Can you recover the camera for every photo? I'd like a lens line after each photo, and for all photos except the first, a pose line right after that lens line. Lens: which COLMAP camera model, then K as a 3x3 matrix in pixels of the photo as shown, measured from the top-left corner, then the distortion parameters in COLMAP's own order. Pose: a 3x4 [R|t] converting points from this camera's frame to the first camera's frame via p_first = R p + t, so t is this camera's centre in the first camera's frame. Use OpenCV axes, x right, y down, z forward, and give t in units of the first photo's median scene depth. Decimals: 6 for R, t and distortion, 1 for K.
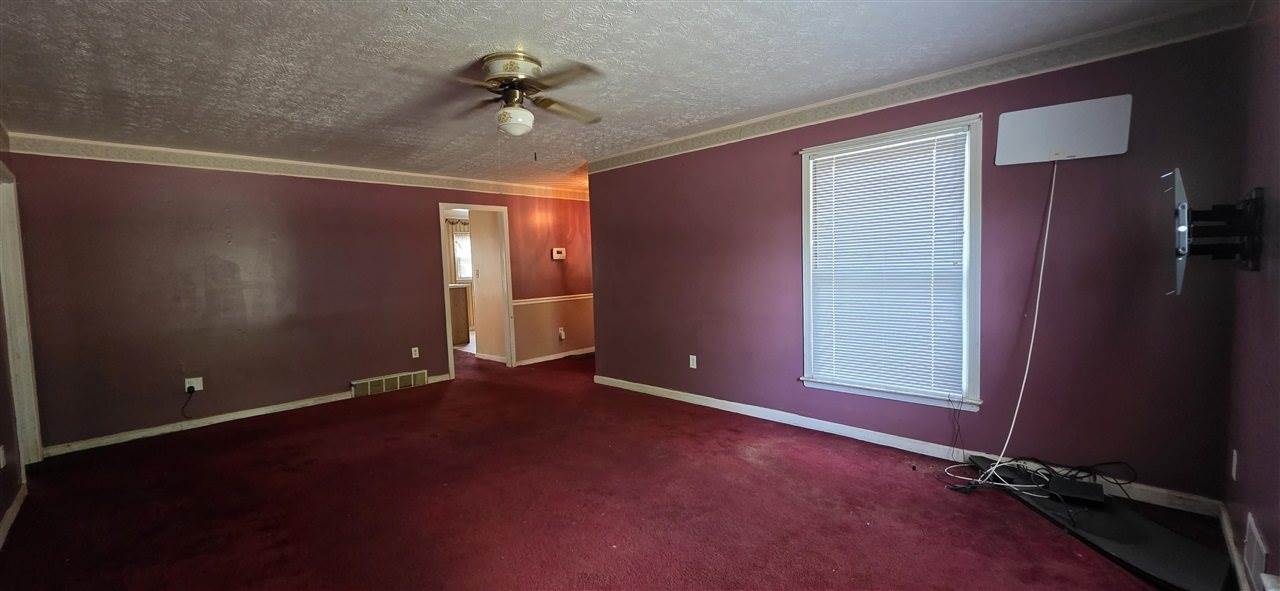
lens RADIAL K [[506.7, 0, 640.7], [0, 506.7, 293.2], [0, 0, 1]] dist [0.000120, -0.000070]
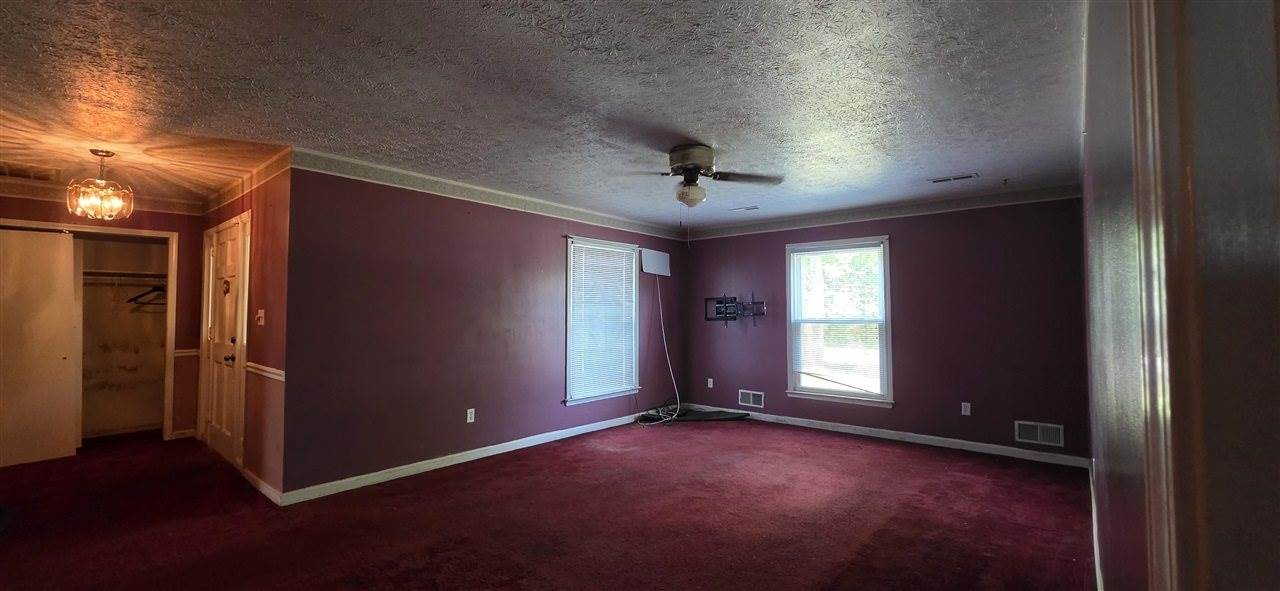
lens RADIAL K [[506.7, 0, 640.7], [0, 506.7, 293.2], [0, 0, 1]] dist [0.000120, -0.000070]
pose [[-0.063077, 0.066187, 0.995811, -1.252047], [0.051748, 0.996673, -0.062966, -0.026514], [-0.996666, 0.047559, -0.066293, 1.029768]]
